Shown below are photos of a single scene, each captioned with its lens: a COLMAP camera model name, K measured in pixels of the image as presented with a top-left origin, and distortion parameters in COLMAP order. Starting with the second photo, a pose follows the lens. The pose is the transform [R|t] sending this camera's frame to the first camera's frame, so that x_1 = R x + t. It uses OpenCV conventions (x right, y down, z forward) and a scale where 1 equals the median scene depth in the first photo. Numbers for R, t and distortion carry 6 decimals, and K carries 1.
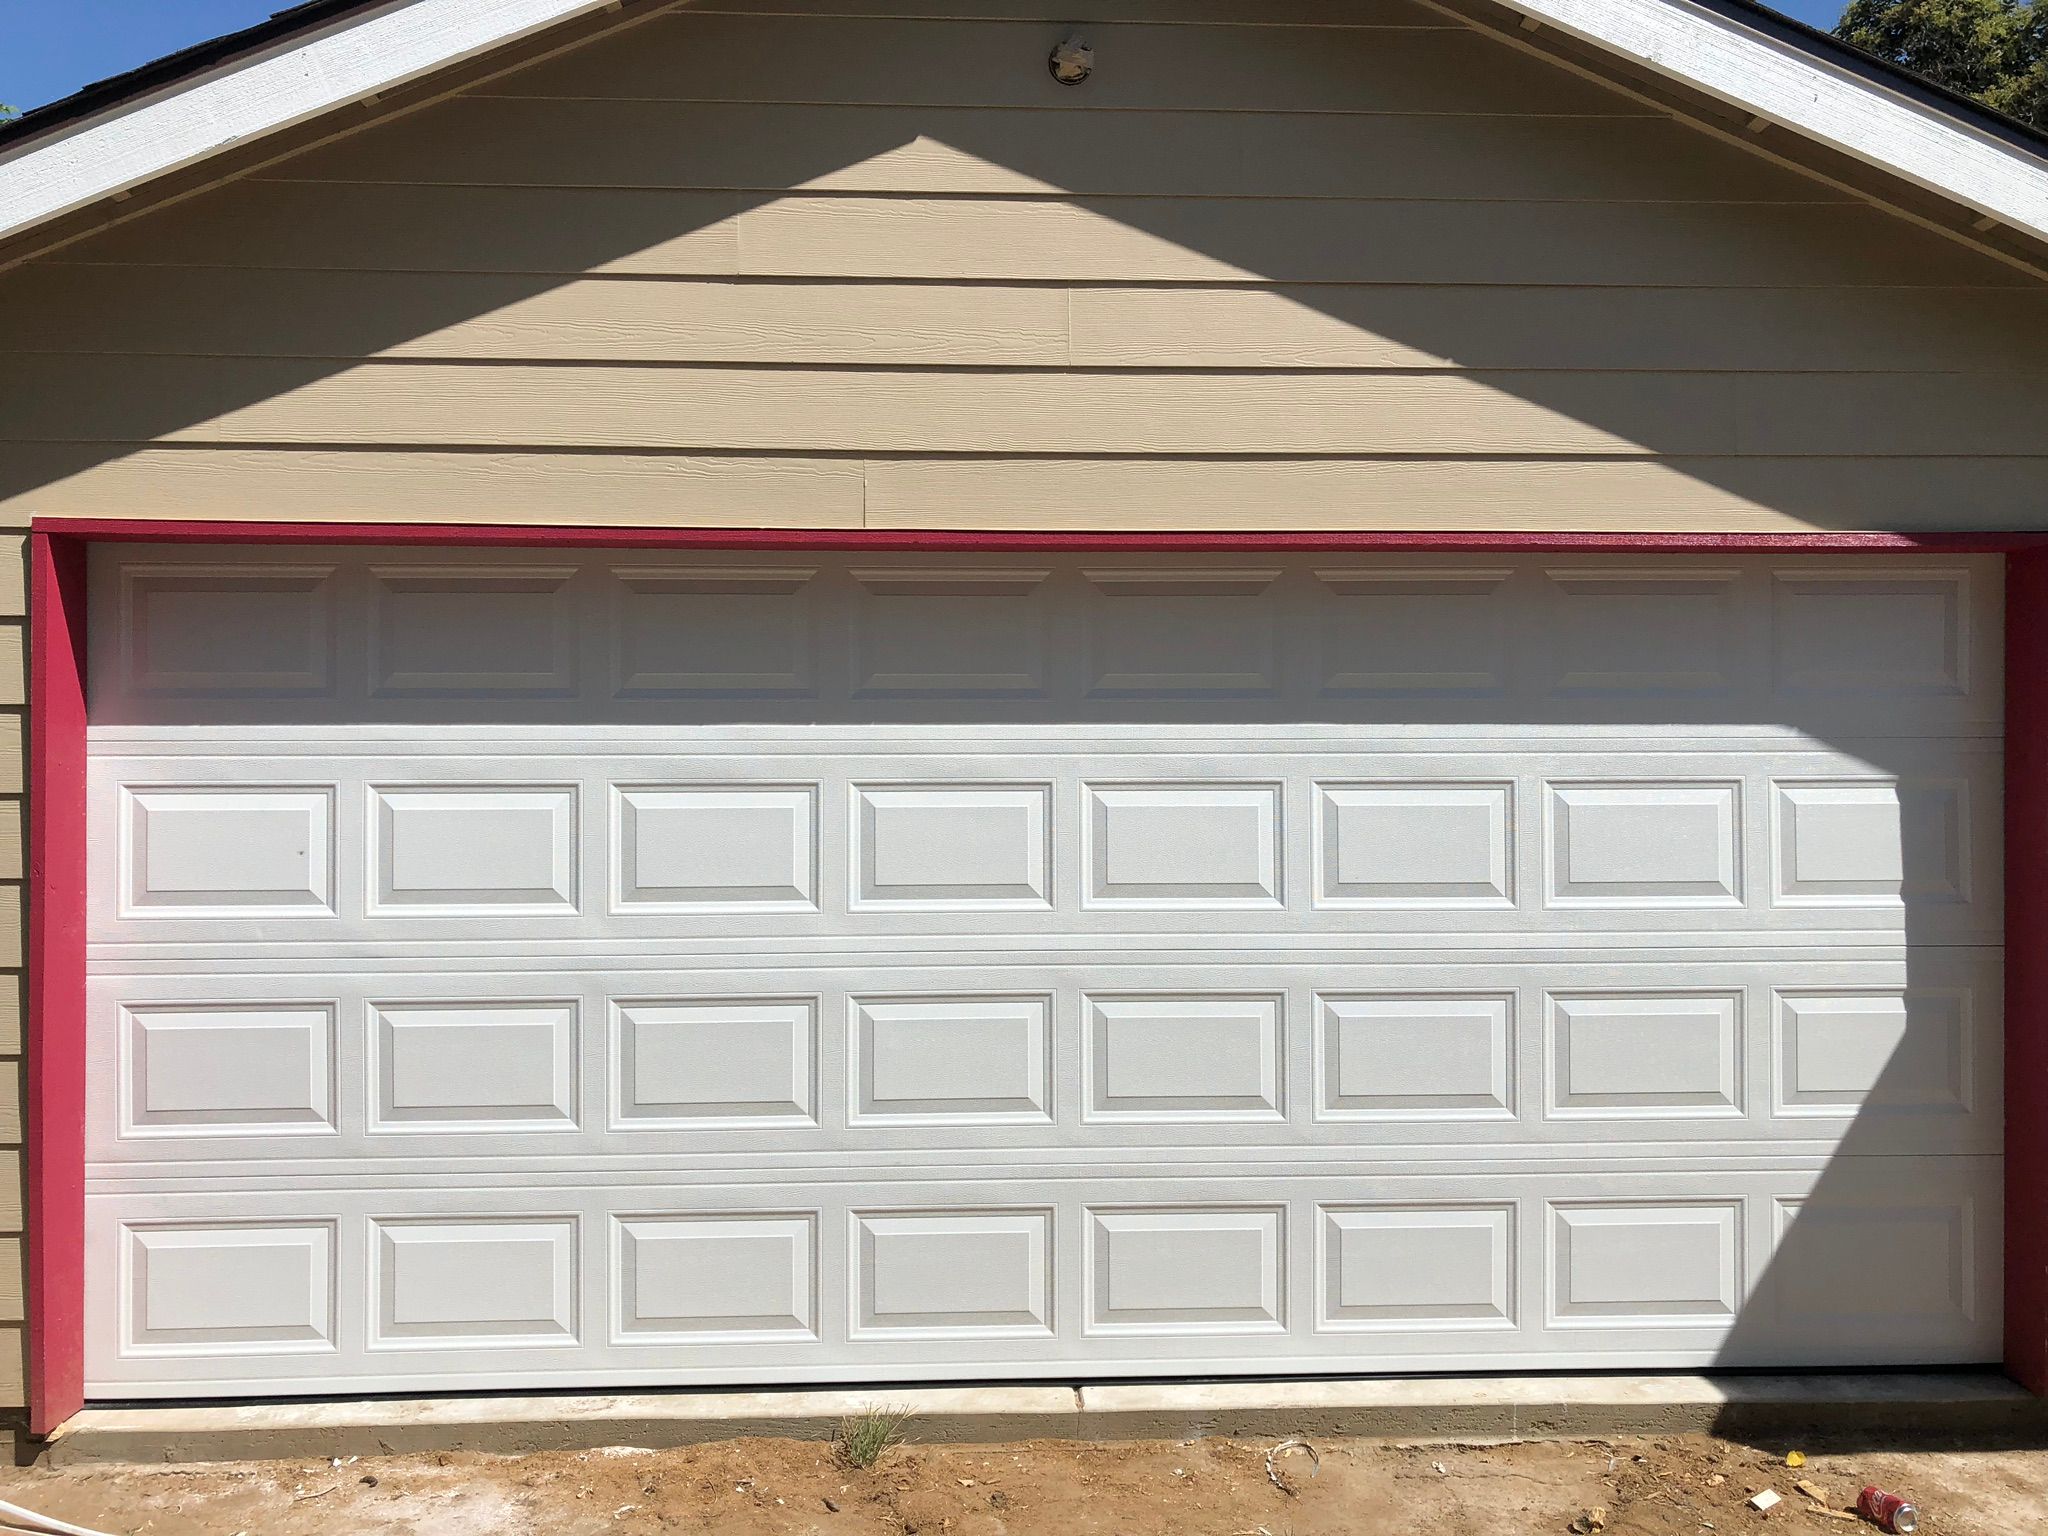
lens RADIAL K [[1564.5, 0, 1024.0], [0, 1564.5, 768.0], [0, 0, 1]] dist [0.043610, 0.008440]
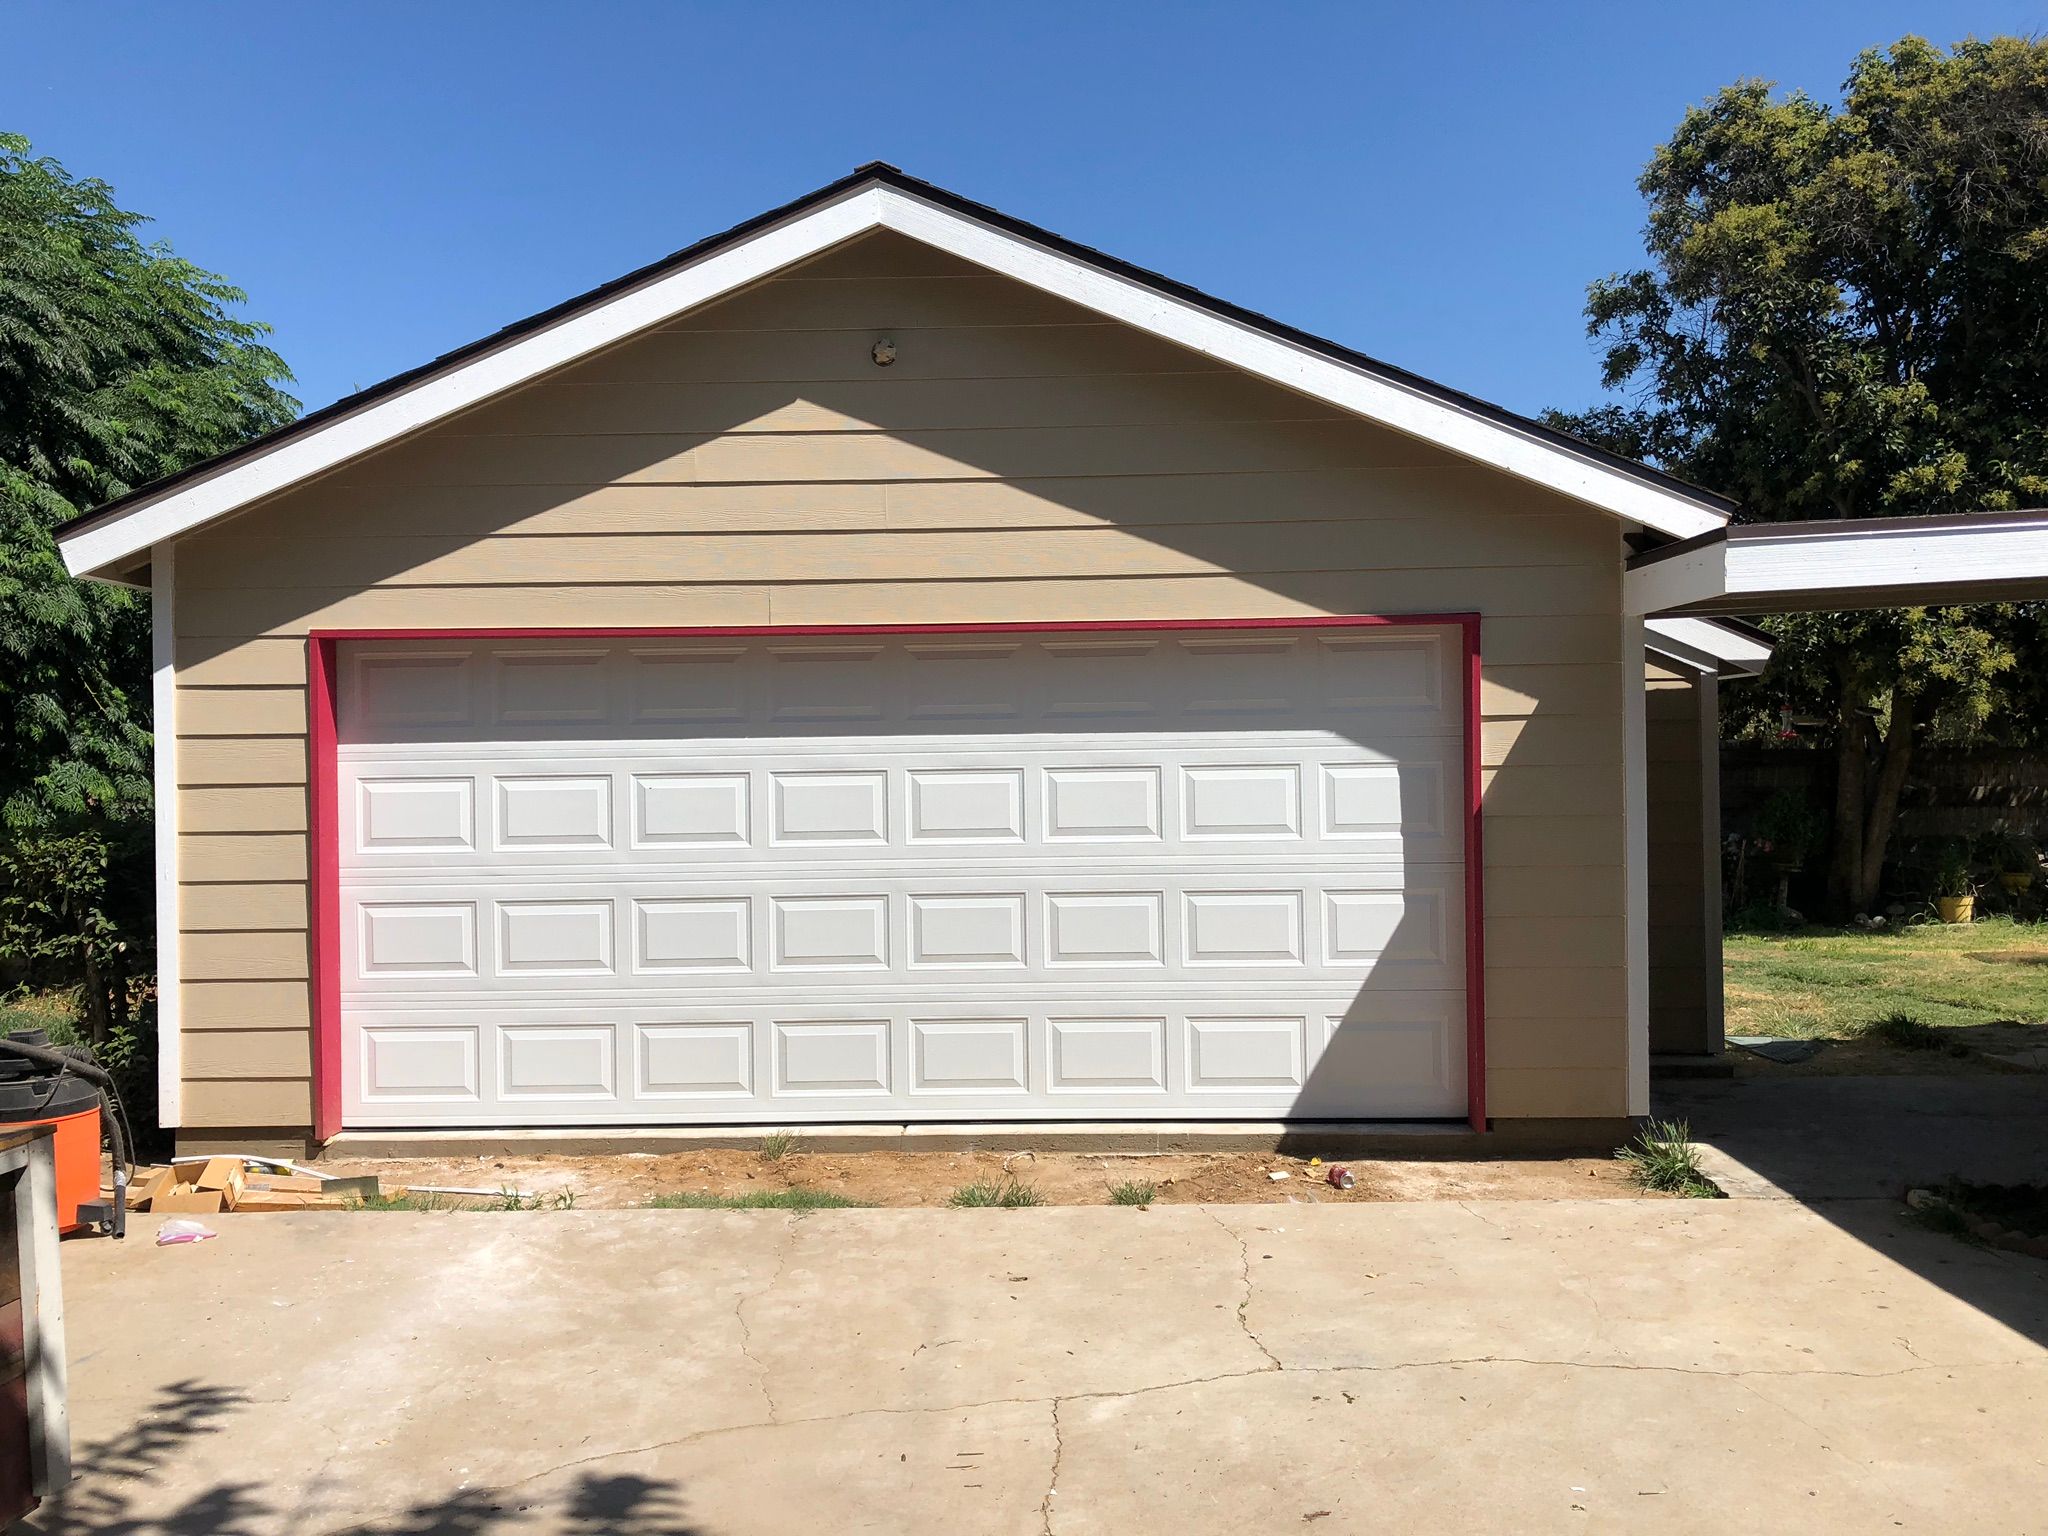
lens RADIAL K [[1541.4, 0, 1019.2], [0, 1541.4, 768.5], [0, 0, 1]] dist [0.130131, -0.160518]
pose [[0.996855, -0.012065, -0.078320, 0.295837], [0.012361, 0.999918, 0.003303, 0.003439], [0.078274, -0.004261, 0.996923, -0.667451]]
